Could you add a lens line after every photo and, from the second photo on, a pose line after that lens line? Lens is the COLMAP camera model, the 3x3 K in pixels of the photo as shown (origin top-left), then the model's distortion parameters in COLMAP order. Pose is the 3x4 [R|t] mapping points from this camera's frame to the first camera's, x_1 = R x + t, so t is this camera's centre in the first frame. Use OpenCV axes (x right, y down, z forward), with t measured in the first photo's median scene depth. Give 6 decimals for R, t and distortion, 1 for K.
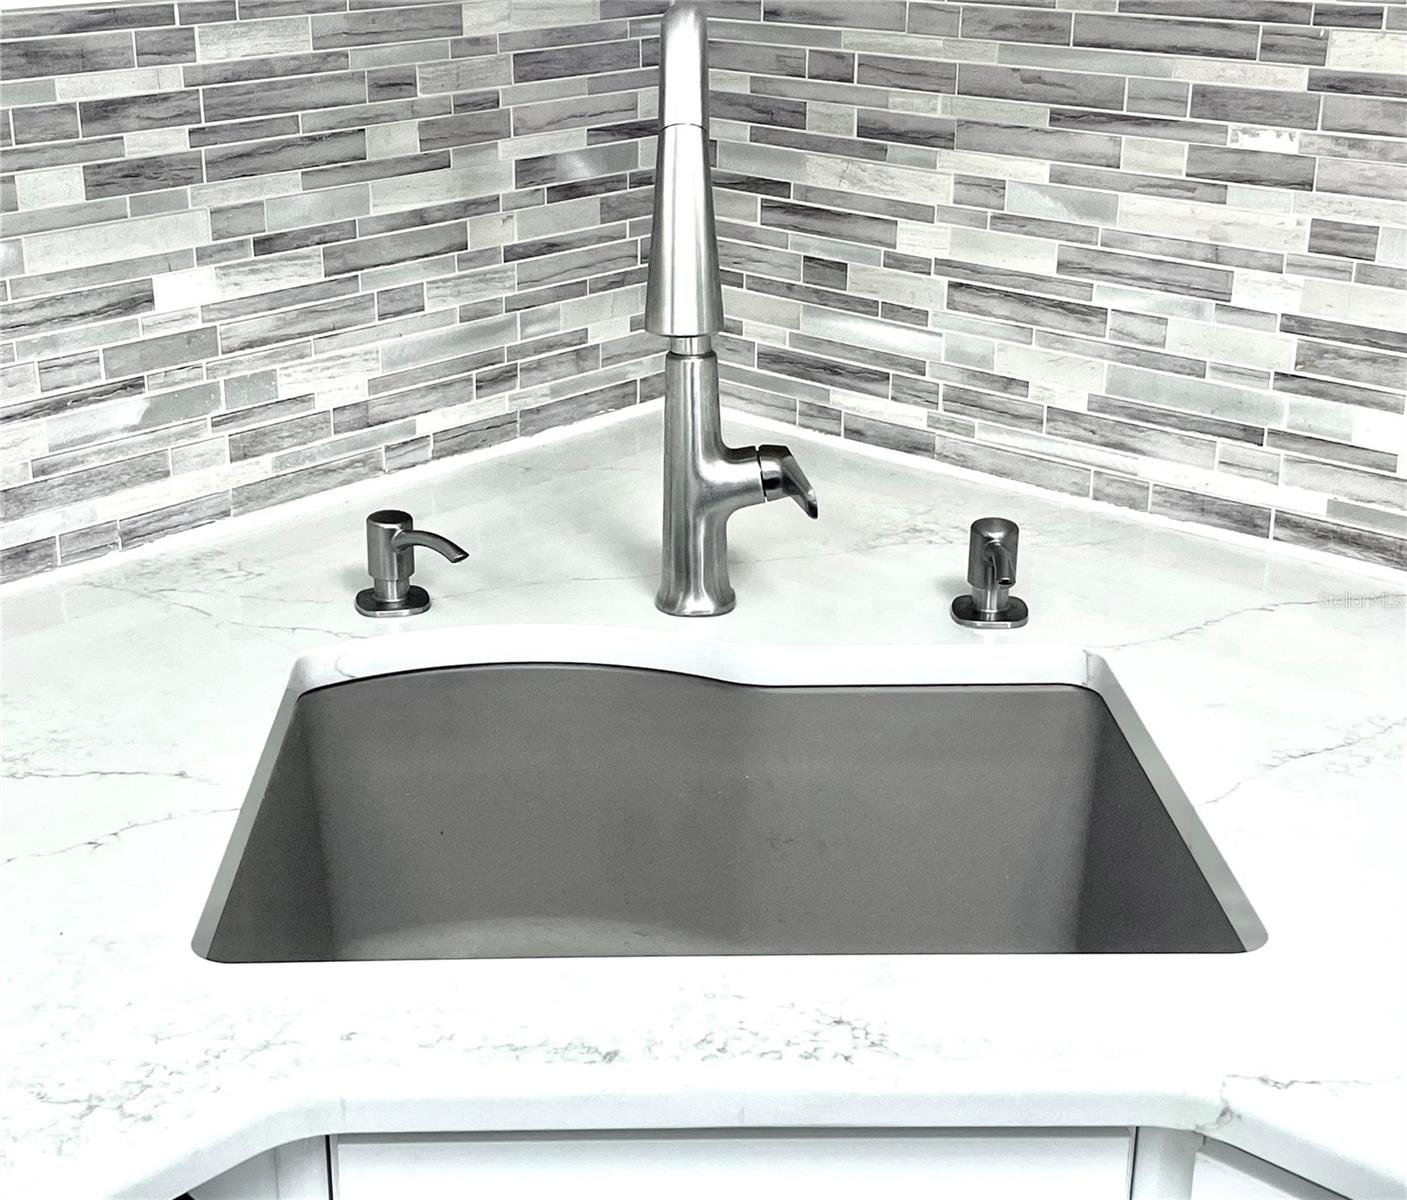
lens RADIAL K [[2012.3, 0, 639.6], [0, 2012.3, 599.5], [0, 0, 1]] dist [0.014358, 0.020409]
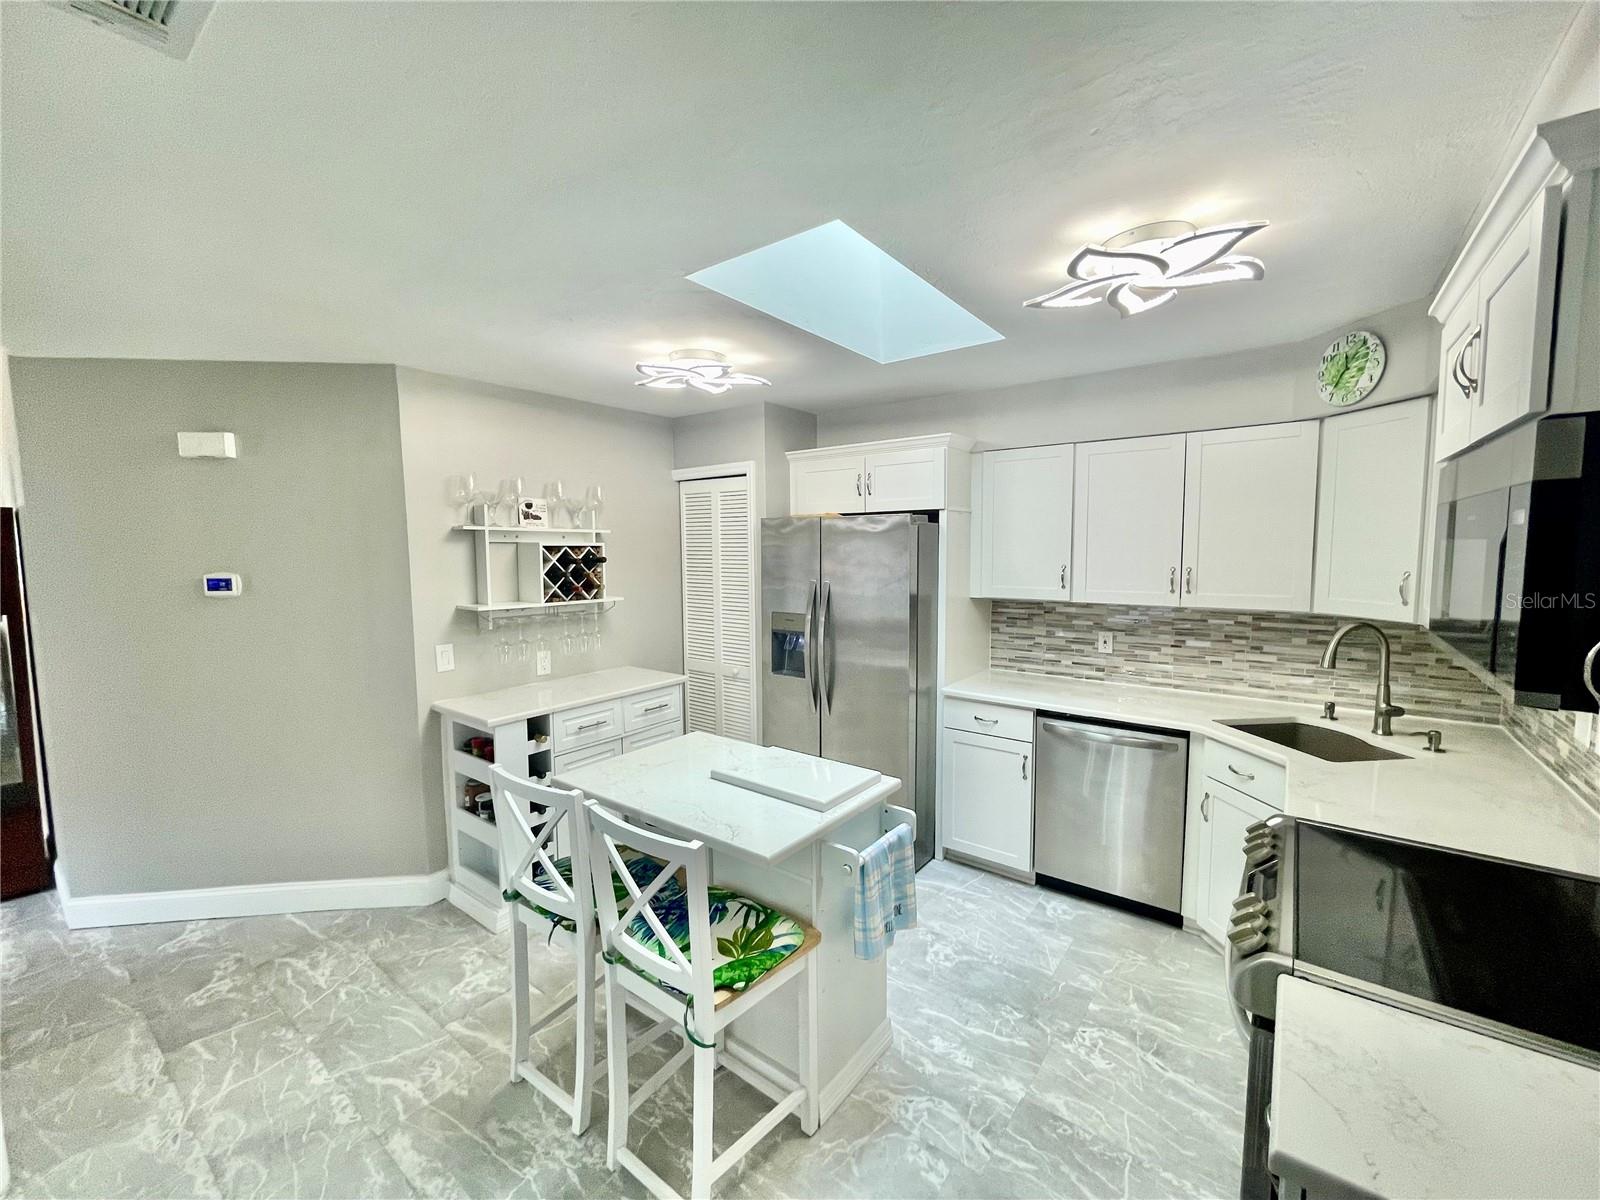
lens RADIAL K [[654.4, 0, 798.3], [0, 654.4, 600.1], [0, 0, 1]] dist [-0.001485, -0.000372]
pose [[0.108574, 0.089508, -0.990051, 1.370140], [-0.352204, 0.934798, 0.045888, 0.120244], [0.929604, 0.343717, 0.133020, -0.689519]]
